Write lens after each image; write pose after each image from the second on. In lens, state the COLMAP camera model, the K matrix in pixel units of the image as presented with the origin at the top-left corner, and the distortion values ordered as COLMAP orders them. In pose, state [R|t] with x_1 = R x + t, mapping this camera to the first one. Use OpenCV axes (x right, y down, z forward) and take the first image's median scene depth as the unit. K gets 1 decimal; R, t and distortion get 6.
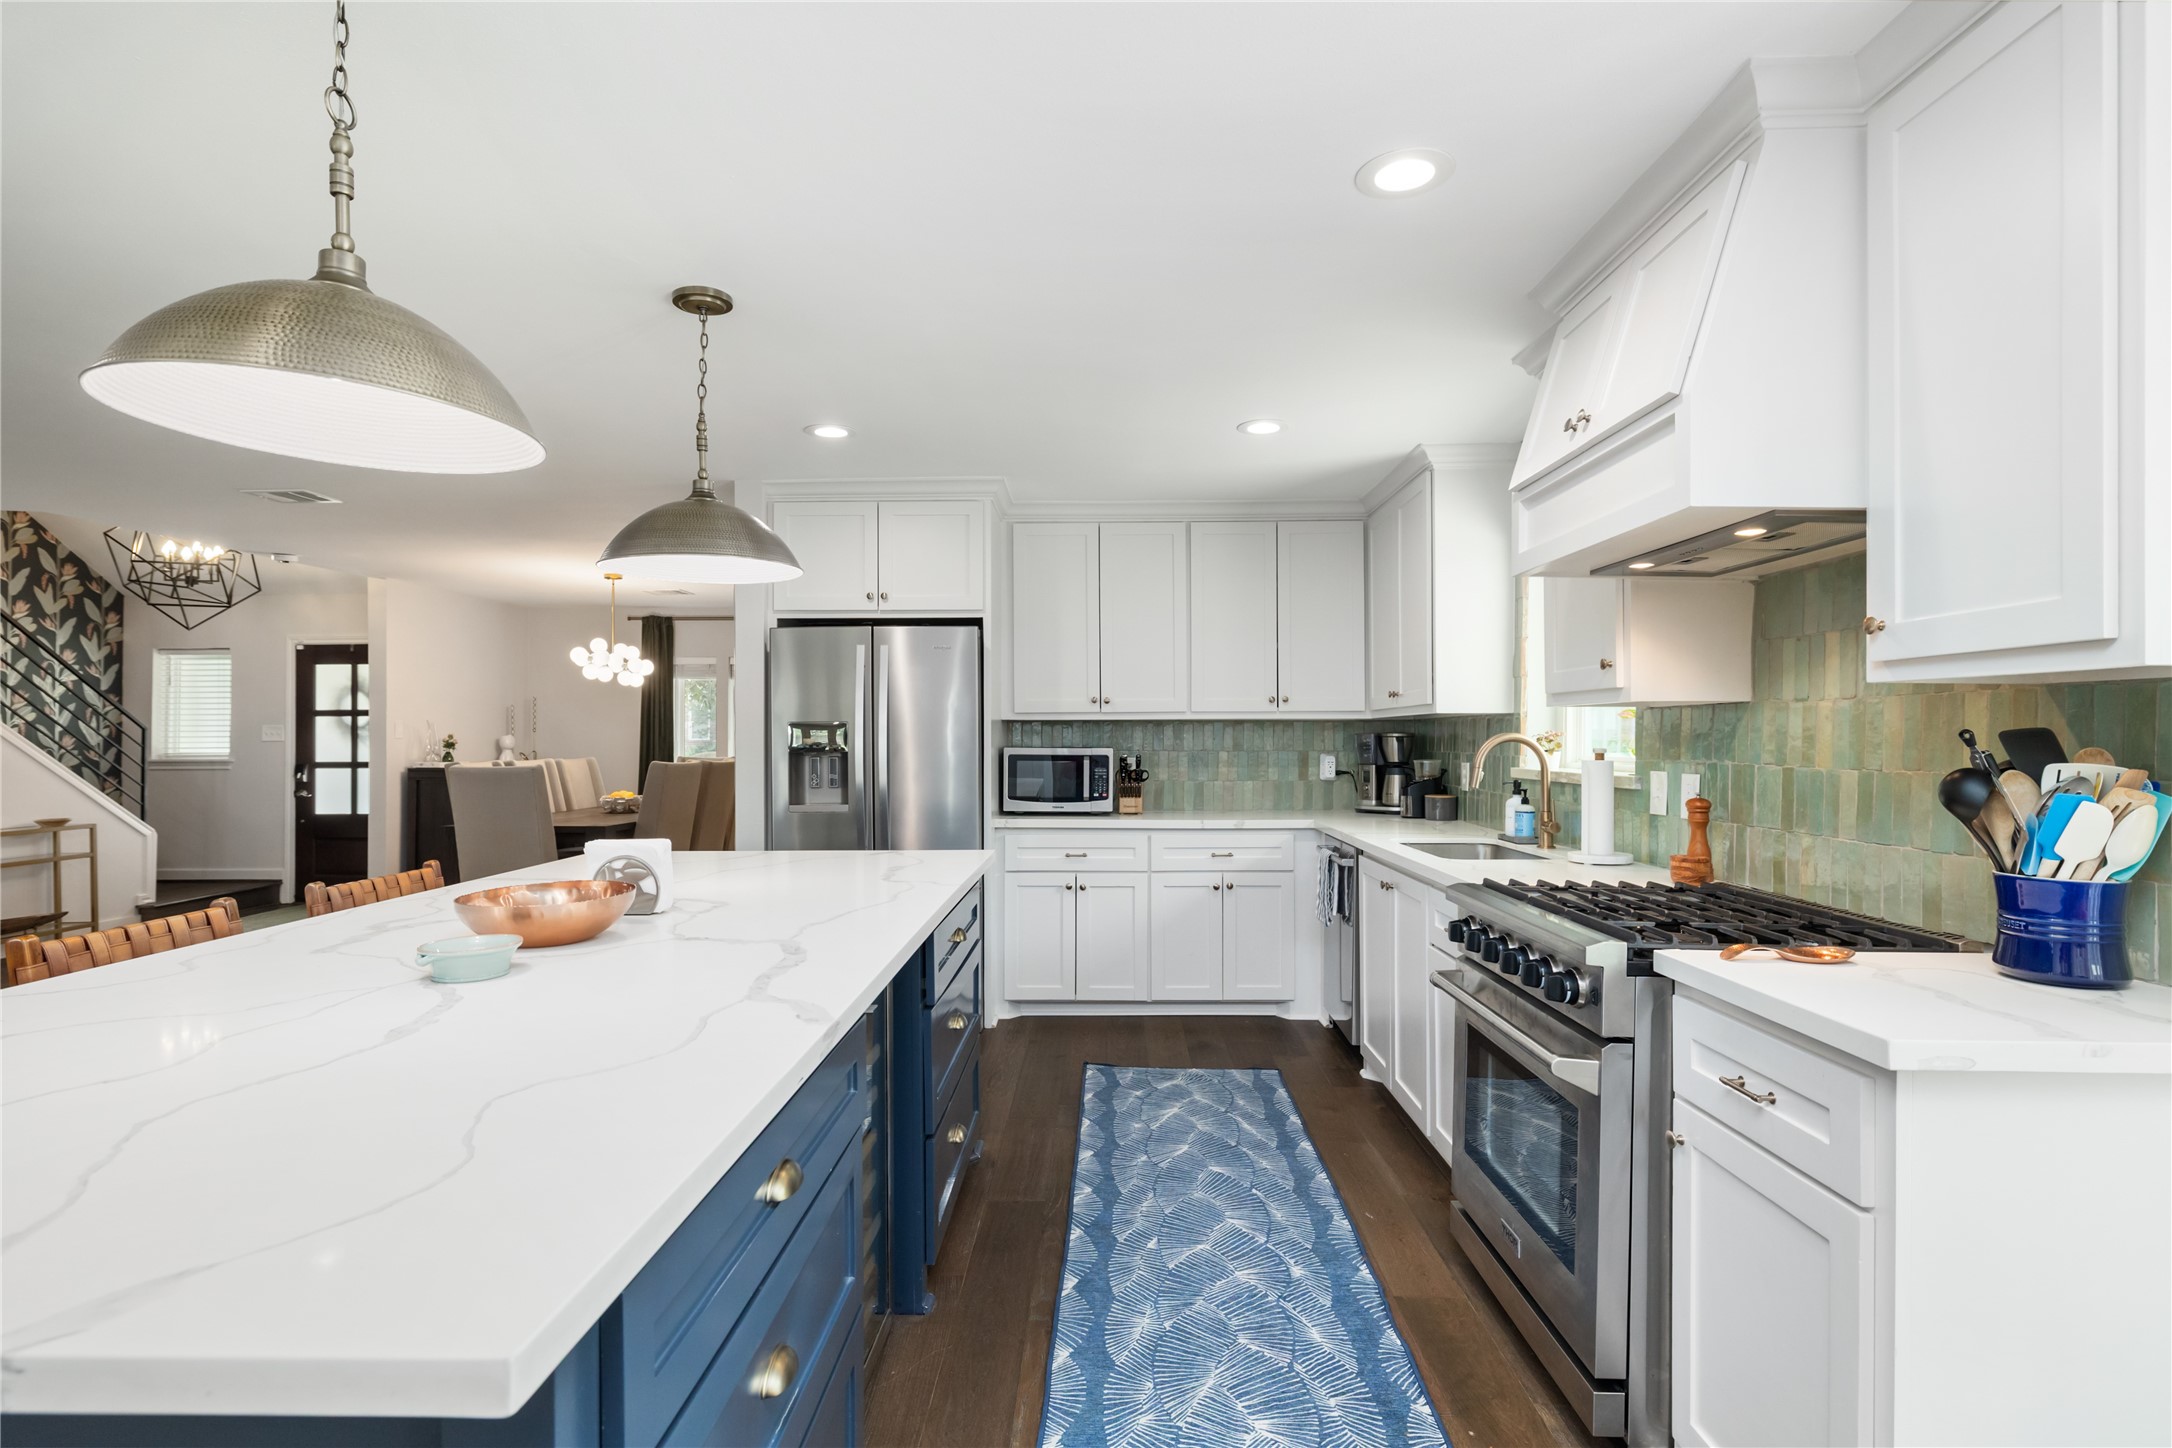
lens RADIAL K [[1047.2, 0, 1090.4], [0, 1047.2, 724.8], [0, 0, 1]] dist [-0.002903, -0.000023]
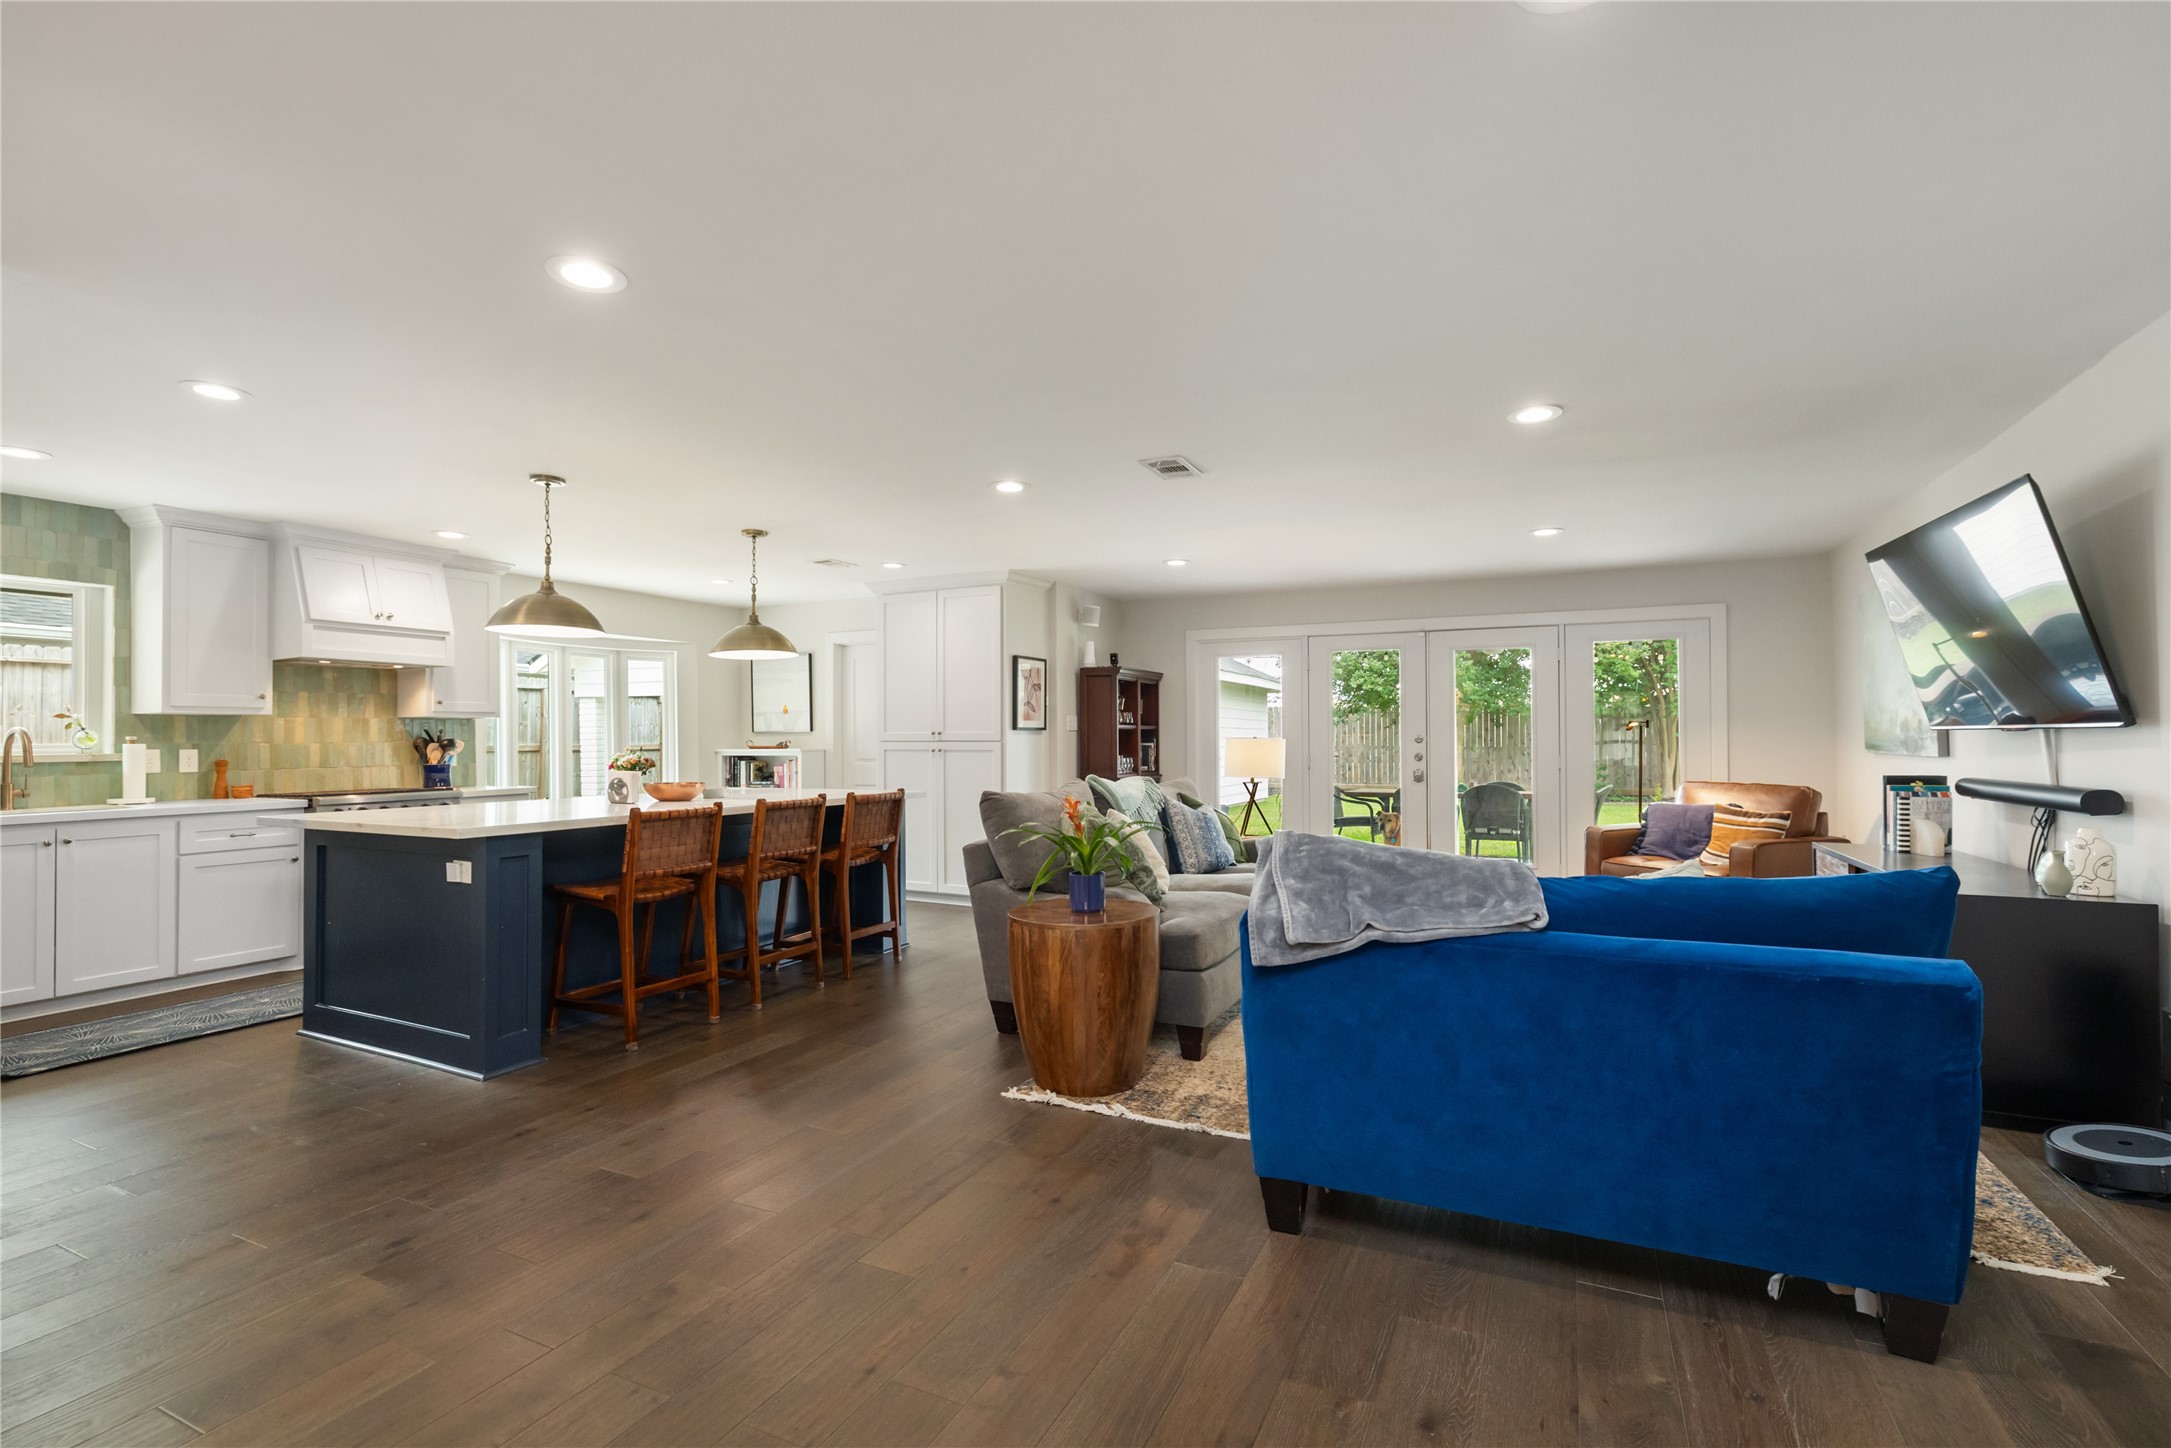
lens RADIAL K [[971.2, 0, 1079.1], [0, 971.2, 722.9], [0, 0, 1]] dist [-0.004525, 0.003492]
pose [[-0.904753, 0.012756, 0.425746, -0.938306], [0.001371, 0.999633, -0.027038, 0.024926], [-0.425935, -0.023879, -0.904439, 1.041512]]
